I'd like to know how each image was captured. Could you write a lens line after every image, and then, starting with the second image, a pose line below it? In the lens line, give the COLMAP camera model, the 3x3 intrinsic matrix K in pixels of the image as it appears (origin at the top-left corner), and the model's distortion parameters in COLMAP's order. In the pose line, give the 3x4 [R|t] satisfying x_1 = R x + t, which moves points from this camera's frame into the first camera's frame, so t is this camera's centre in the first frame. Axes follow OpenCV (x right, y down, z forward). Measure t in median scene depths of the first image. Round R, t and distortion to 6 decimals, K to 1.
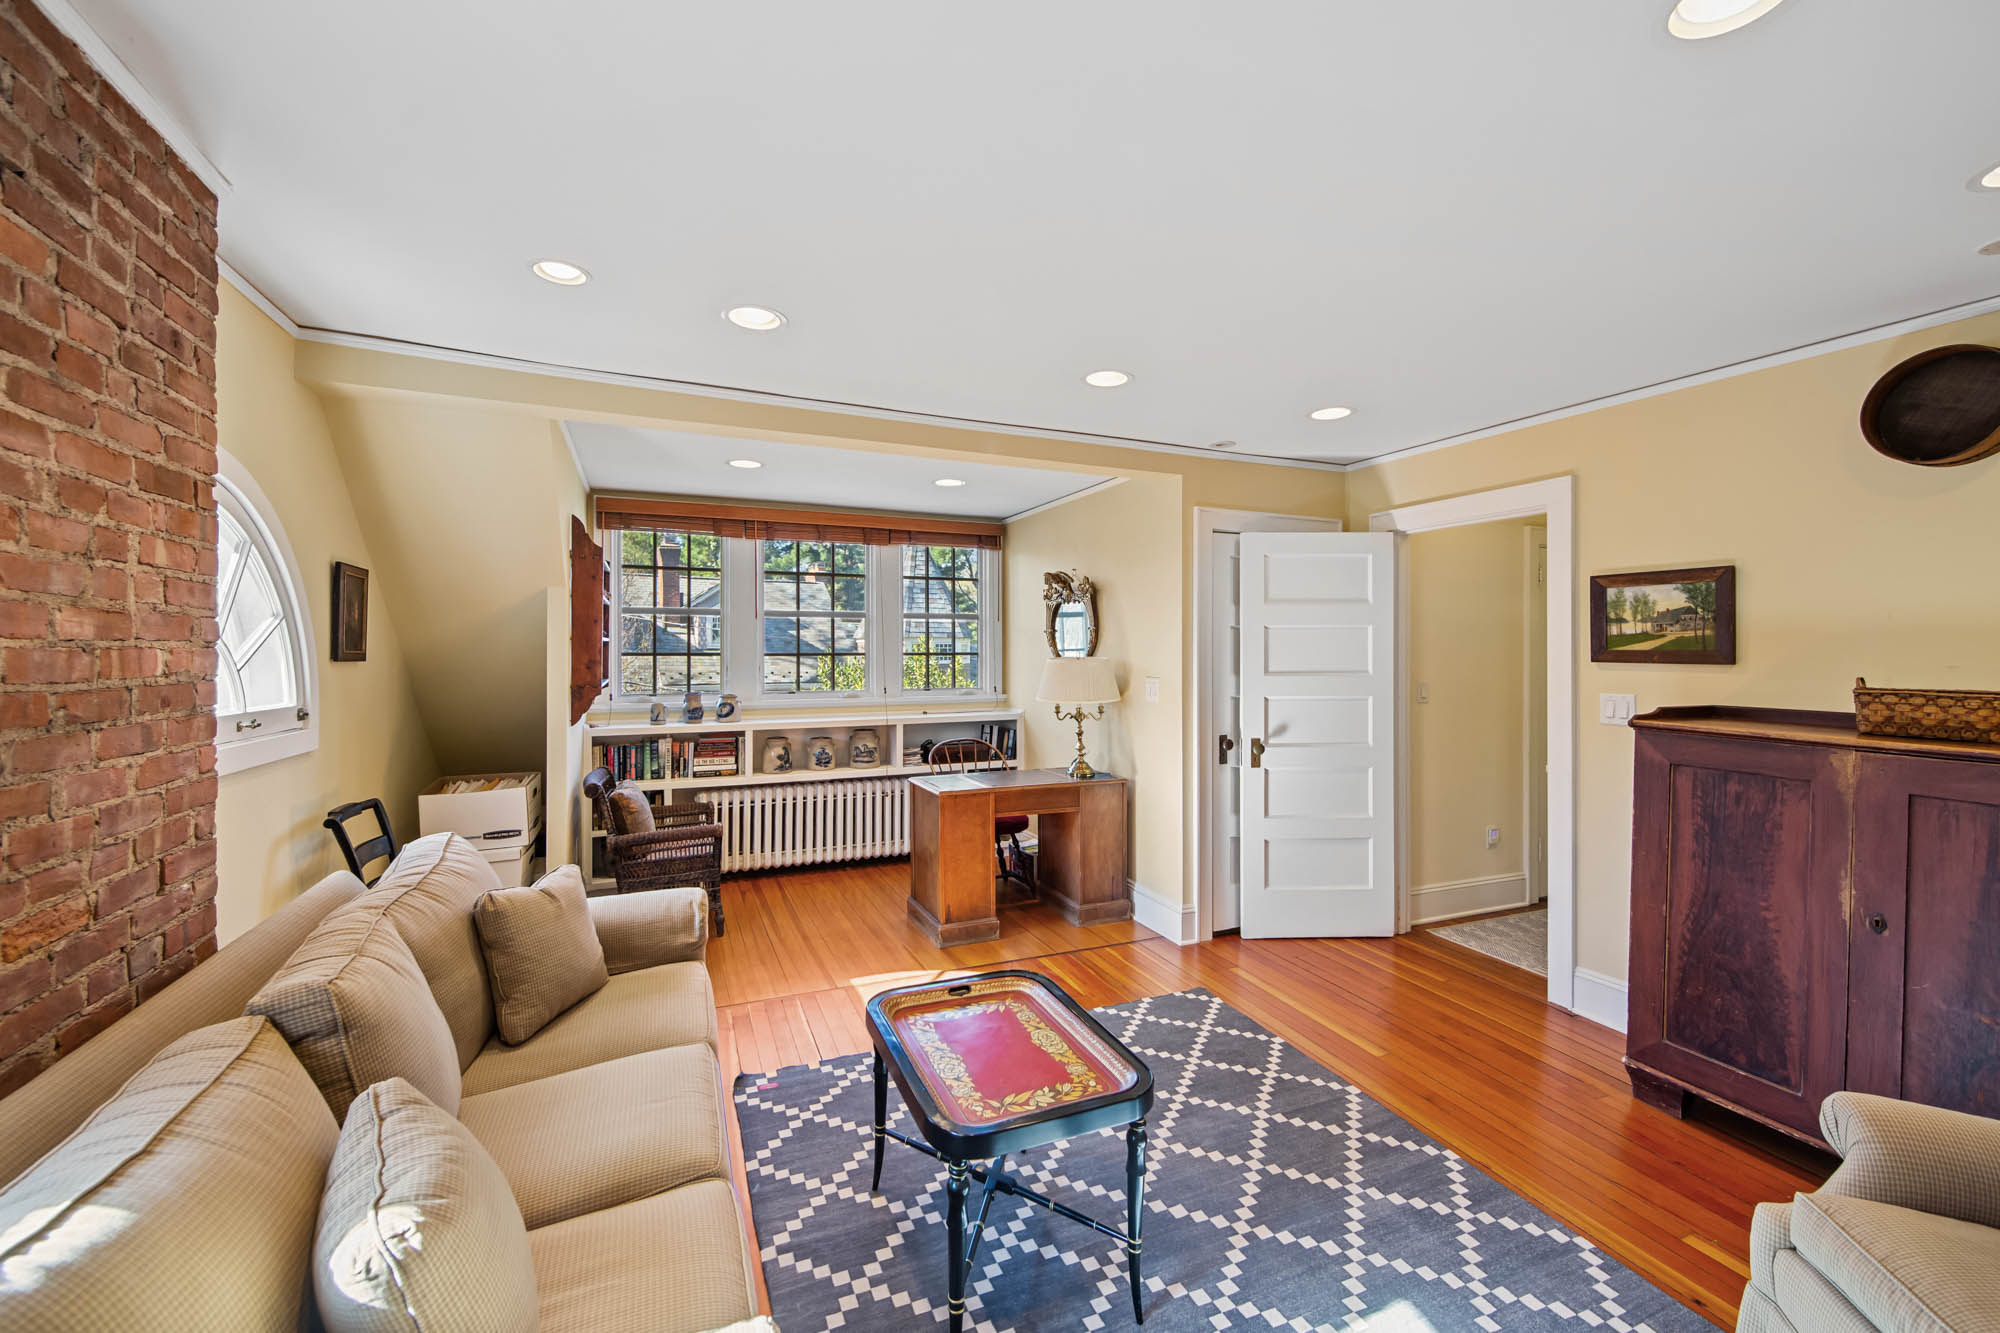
lens RADIAL K [[802.5, 0, 992.1], [0, 802.5, 658.2], [0, 0, 1]] dist [0.001591, -0.001471]
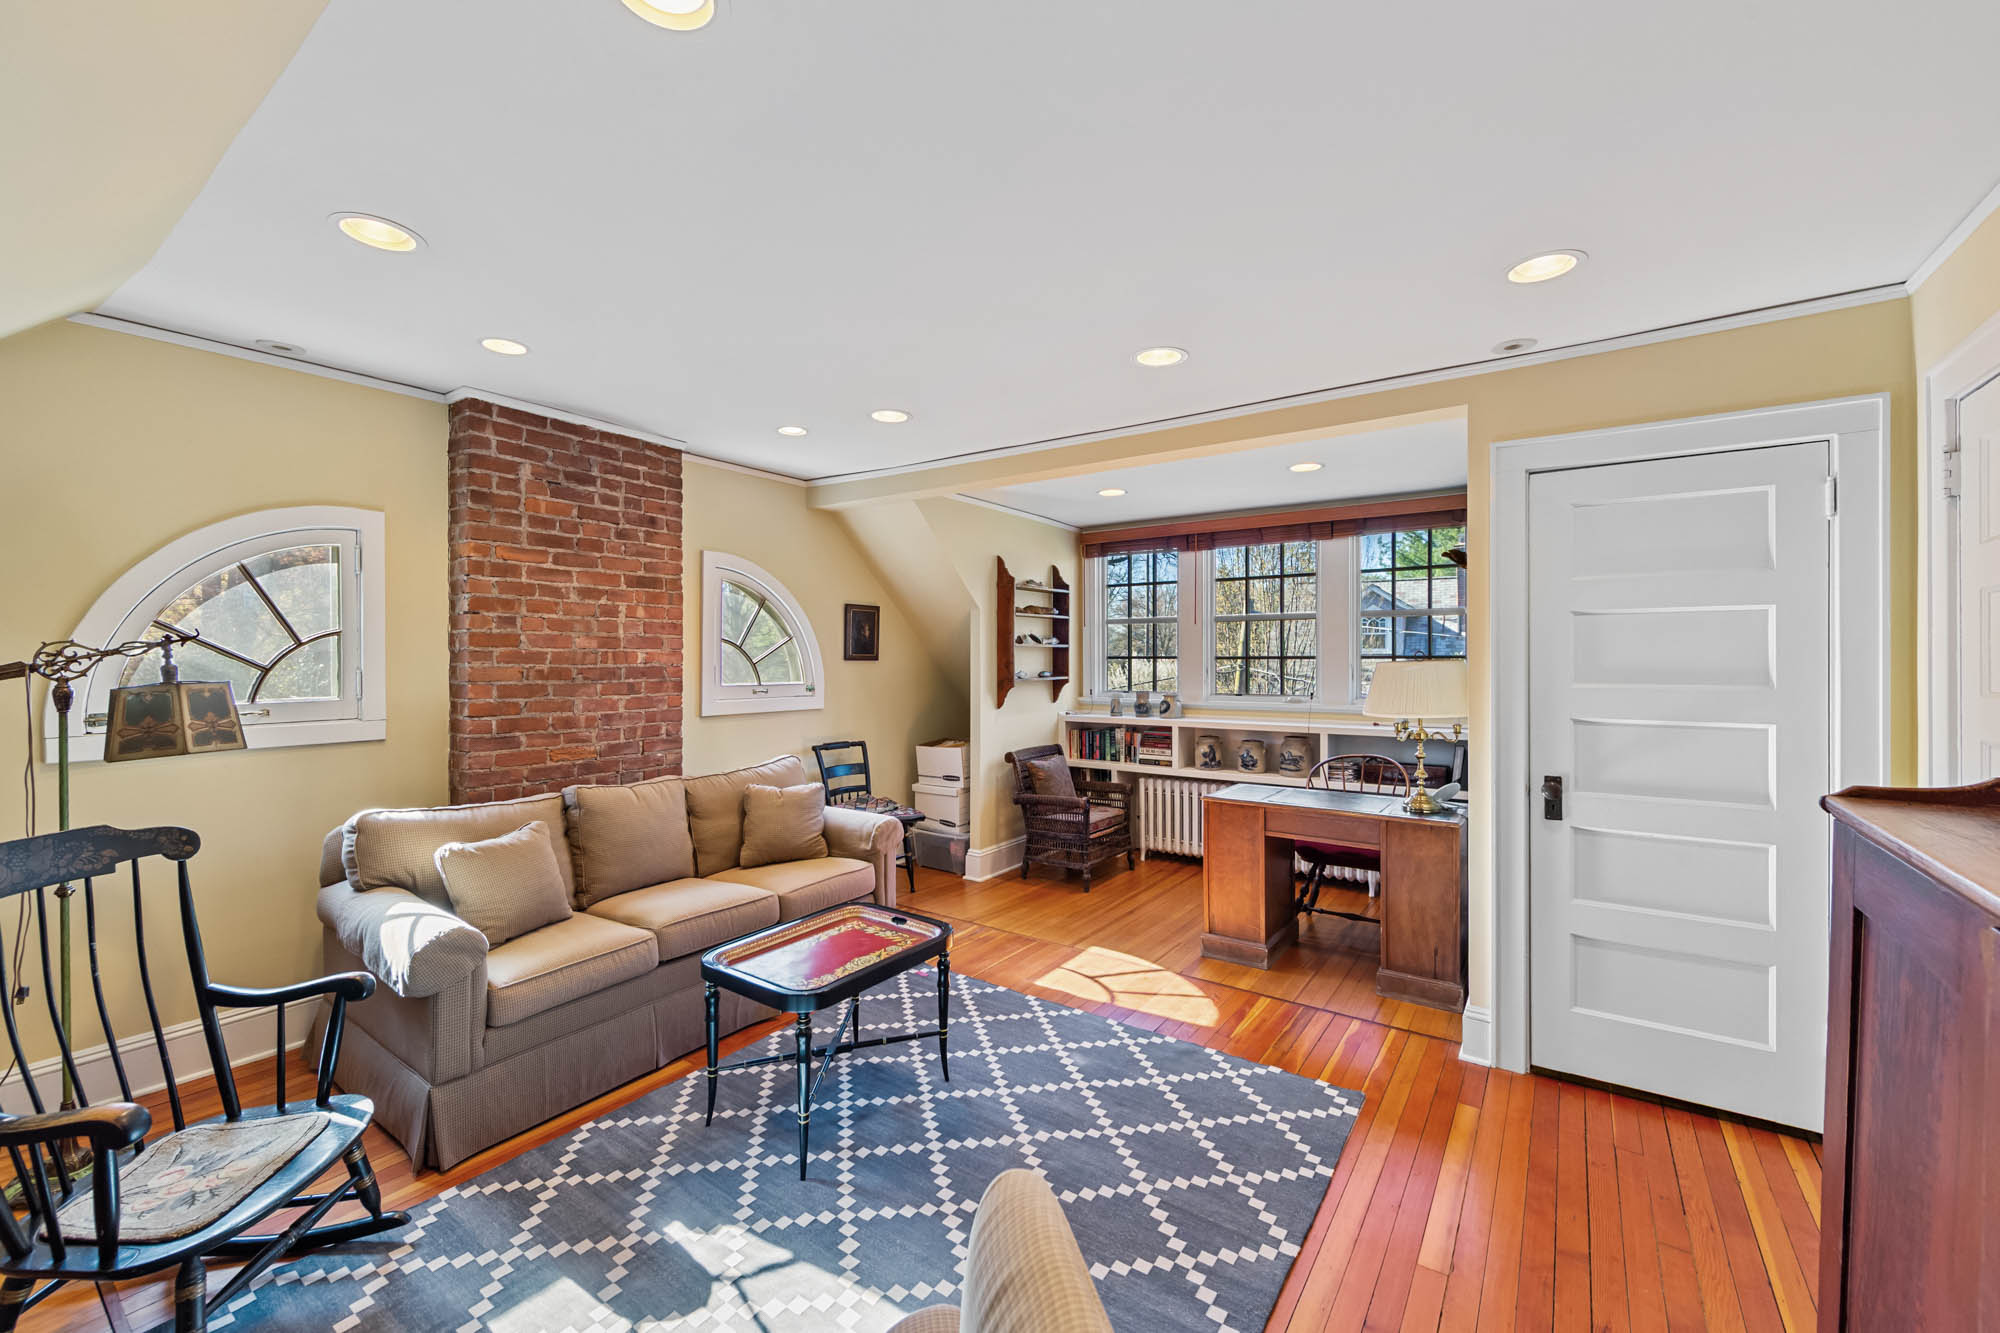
lens RADIAL K [[802.5, 0, 984.4], [0, 802.5, 658.5], [0, 0, 1]] dist [0.001591, -0.001471]
pose [[0.519550, -0.000708, -0.854440, 0.626190], [-0.006763, 0.999965, -0.004941, 0.004929], [0.854414, 0.008346, 0.519527, 0.256994]]
